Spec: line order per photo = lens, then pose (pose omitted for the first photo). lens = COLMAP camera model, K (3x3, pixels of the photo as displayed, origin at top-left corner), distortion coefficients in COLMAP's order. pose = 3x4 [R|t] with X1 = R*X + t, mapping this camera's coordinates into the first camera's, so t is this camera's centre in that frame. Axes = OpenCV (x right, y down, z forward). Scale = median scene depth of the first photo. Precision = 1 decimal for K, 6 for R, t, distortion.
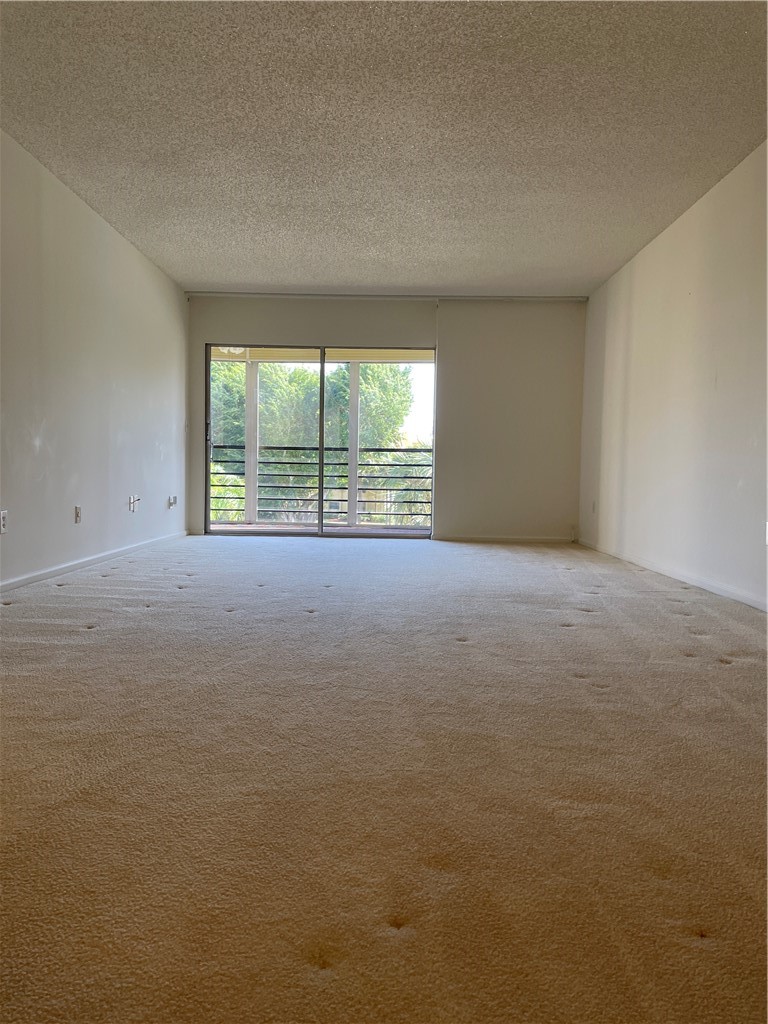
lens RADIAL K [[774.2, 0, 377.2], [0, 774.2, 507.2], [0, 0, 1]] dist [0.092108, -0.091998]
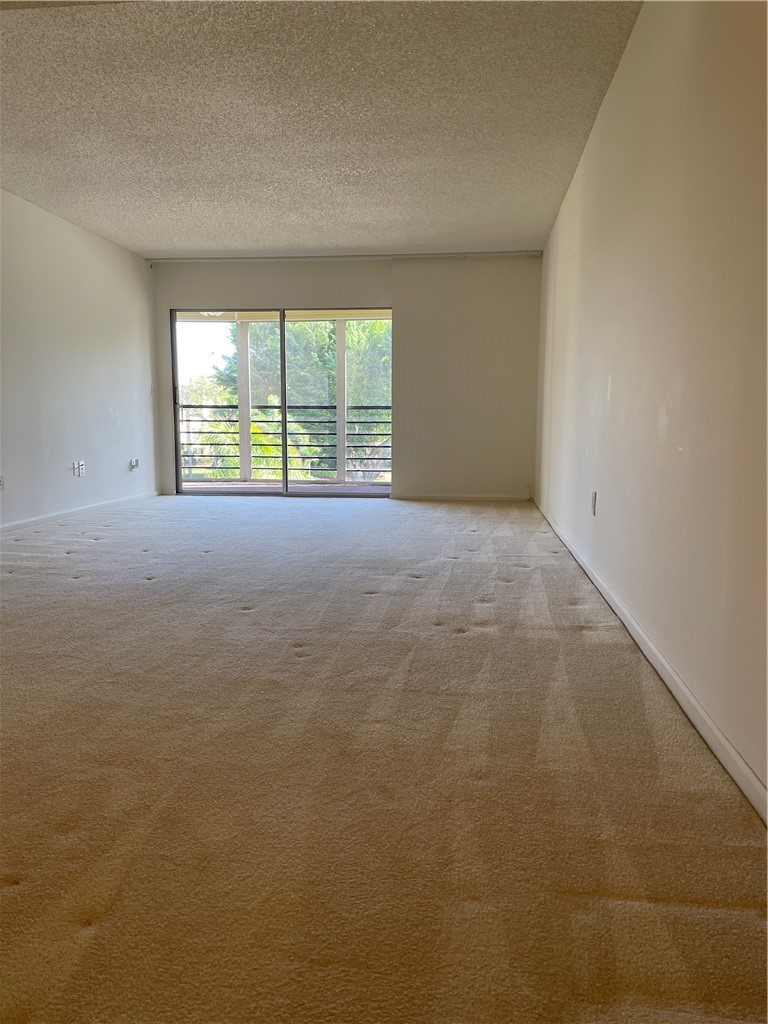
lens RADIAL K [[774.2, 0, 384.0], [0, 774.2, 509.1], [0, 0, 1]] dist [0.092108, -0.091998]
pose [[0.994598, -0.003698, -0.103736, 0.182875], [0.011099, 0.997425, 0.070857, -0.018093], [0.103207, -0.071625, 0.992078, -0.017283]]
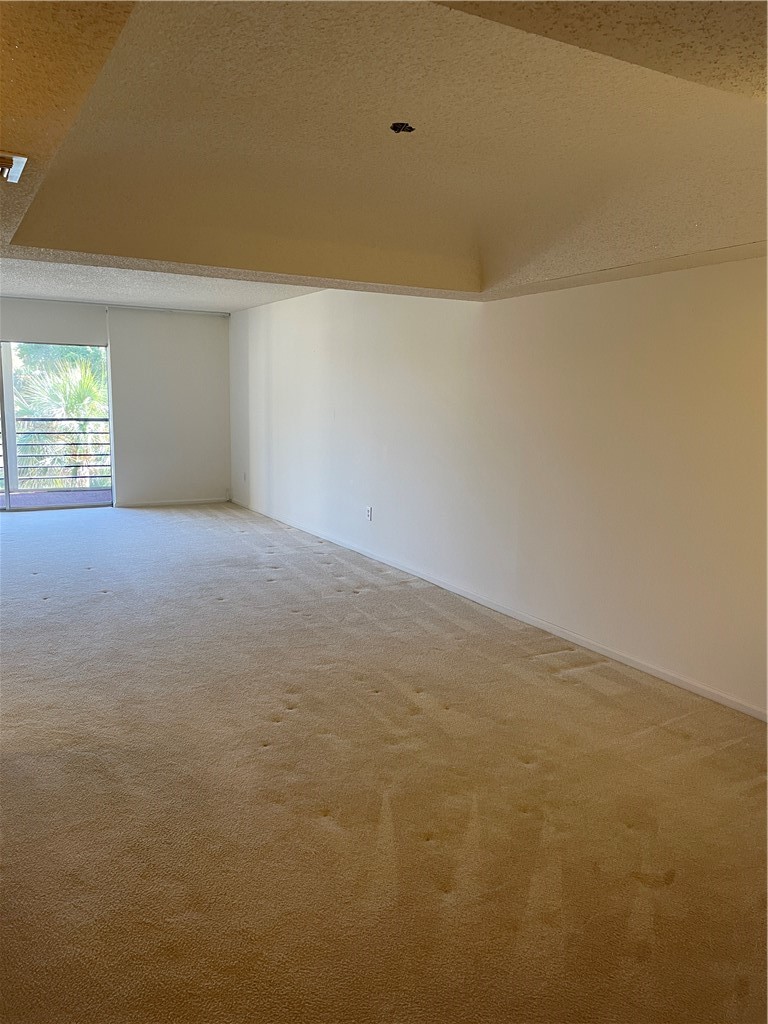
lens RADIAL K [[774.2, 0, 389.0], [0, 774.2, 509.9], [0, 0, 1]] dist [0.092108, -0.091998]
pose [[0.862918, -0.076412, 0.499534, -0.185161], [0.018728, 0.992659, 0.119491, -0.100201], [-0.504997, -0.093756, 0.858014, -0.290241]]
